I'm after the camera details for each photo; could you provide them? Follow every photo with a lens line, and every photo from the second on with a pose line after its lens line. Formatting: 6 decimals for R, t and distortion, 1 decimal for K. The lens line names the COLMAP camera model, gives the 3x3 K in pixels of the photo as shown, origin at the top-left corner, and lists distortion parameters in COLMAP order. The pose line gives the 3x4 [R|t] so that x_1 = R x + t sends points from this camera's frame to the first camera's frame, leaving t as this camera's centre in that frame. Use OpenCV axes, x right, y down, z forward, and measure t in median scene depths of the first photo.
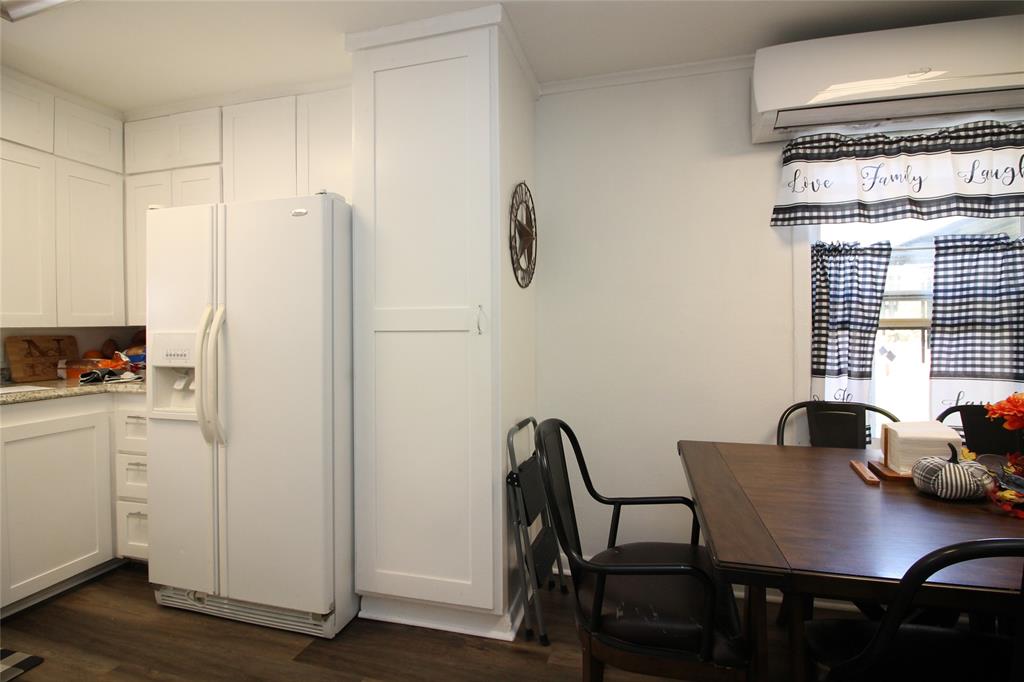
lens RADIAL K [[479.5, 0, 513.1], [0, 479.5, 329.7], [0, 0, 1]] dist [-0.000538, -0.013659]
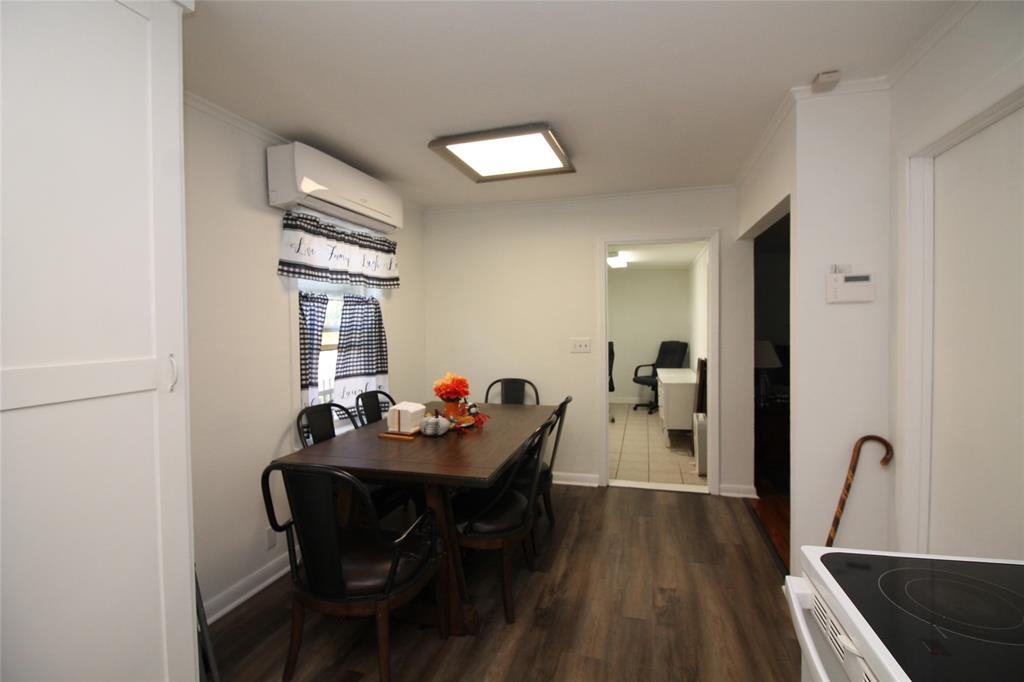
lens RADIAL K [[479.5, 0, 513.1], [0, 479.5, 329.7], [0, 0, 1]] dist [-0.000538, -0.013659]
pose [[0.012482, -0.009121, 0.999880, -0.742189], [0.035322, 0.999338, 0.008675, -0.063885], [-0.999298, 0.035209, 0.012796, 0.389174]]
